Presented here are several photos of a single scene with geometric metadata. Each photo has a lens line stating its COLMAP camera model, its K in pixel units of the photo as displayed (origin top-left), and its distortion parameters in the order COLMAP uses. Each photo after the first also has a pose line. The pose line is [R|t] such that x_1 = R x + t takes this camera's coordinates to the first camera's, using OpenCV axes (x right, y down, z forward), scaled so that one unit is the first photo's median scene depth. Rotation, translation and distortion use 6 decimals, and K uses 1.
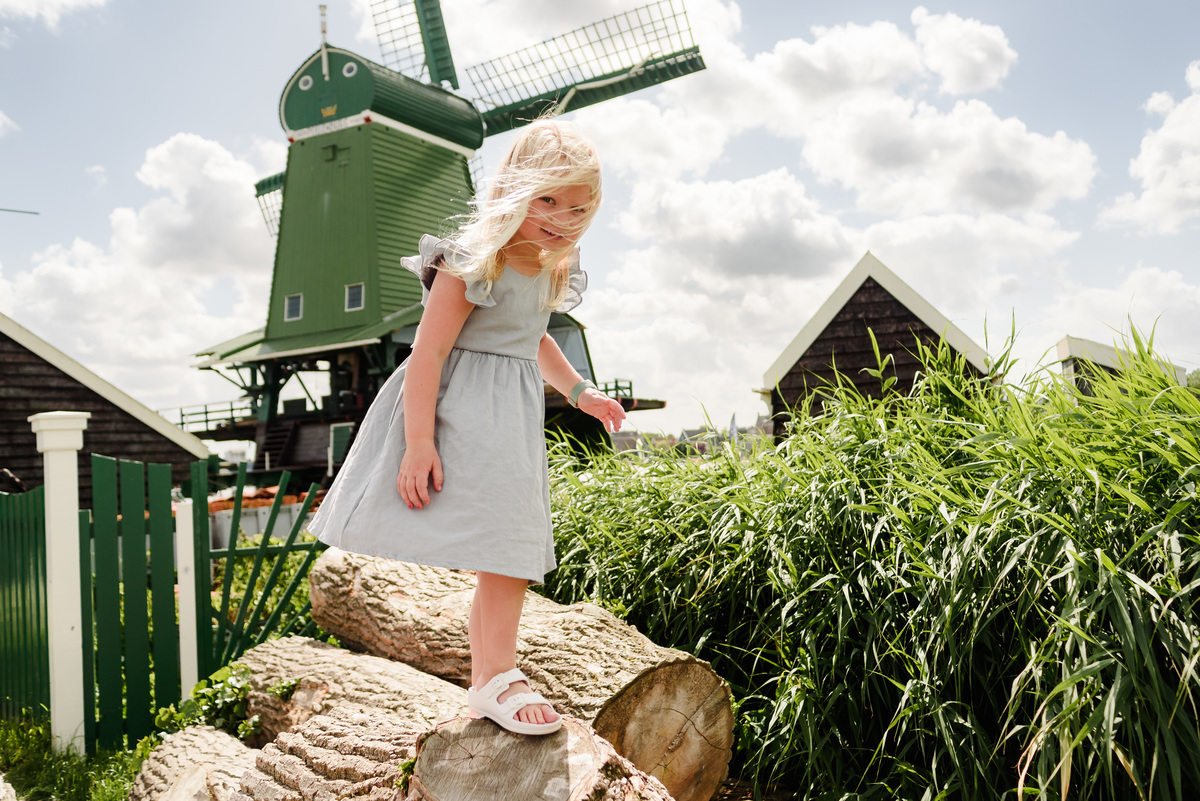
lens RADIAL K [[1074.6, 0, 599.9], [0, 1074.6, 415.9], [0, 0, 1]] dist [0.010788, 0.003516]
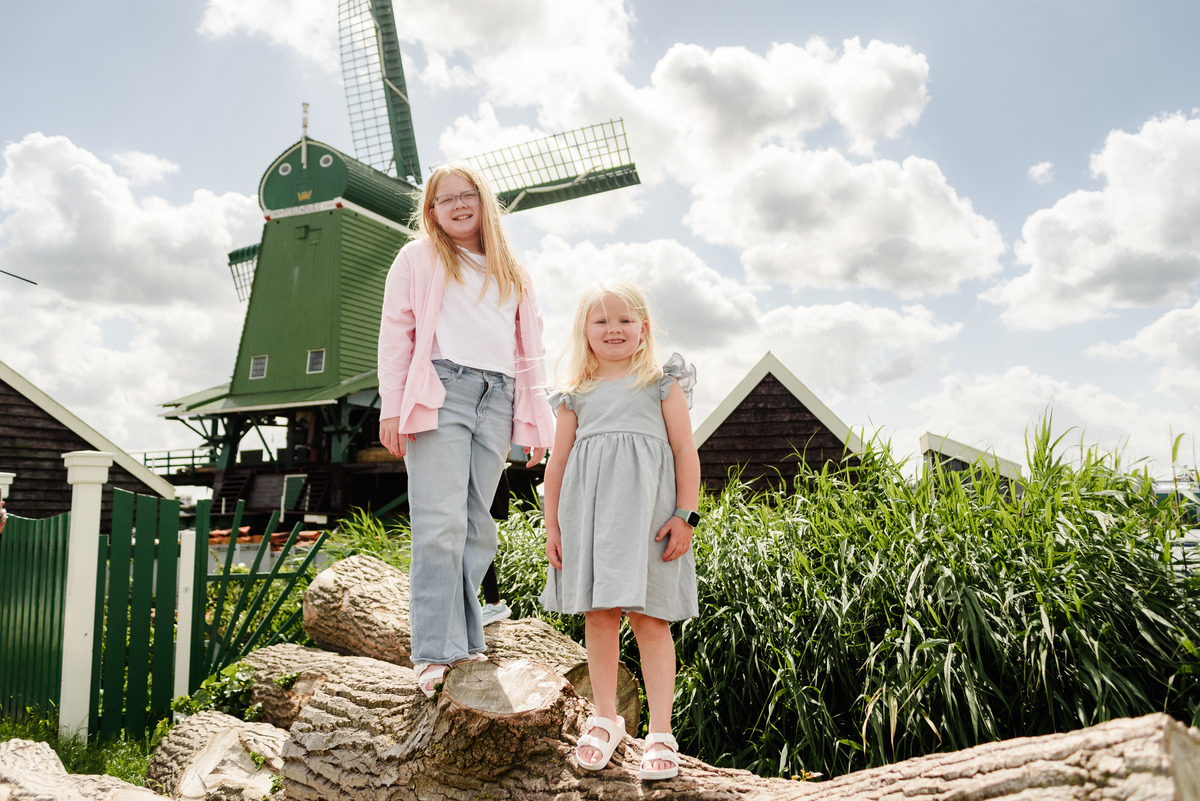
lens RADIAL K [[1074.6, 0, 599.9], [0, 1074.6, 415.9], [0, 0, 1]] dist [0.010788, 0.003516]
pose [[0.995592, 0.055787, 0.075392, -0.017273], [-0.050839, 0.996522, -0.066023, 0.004206], [-0.078813, 0.061899, 0.994966, -0.128289]]
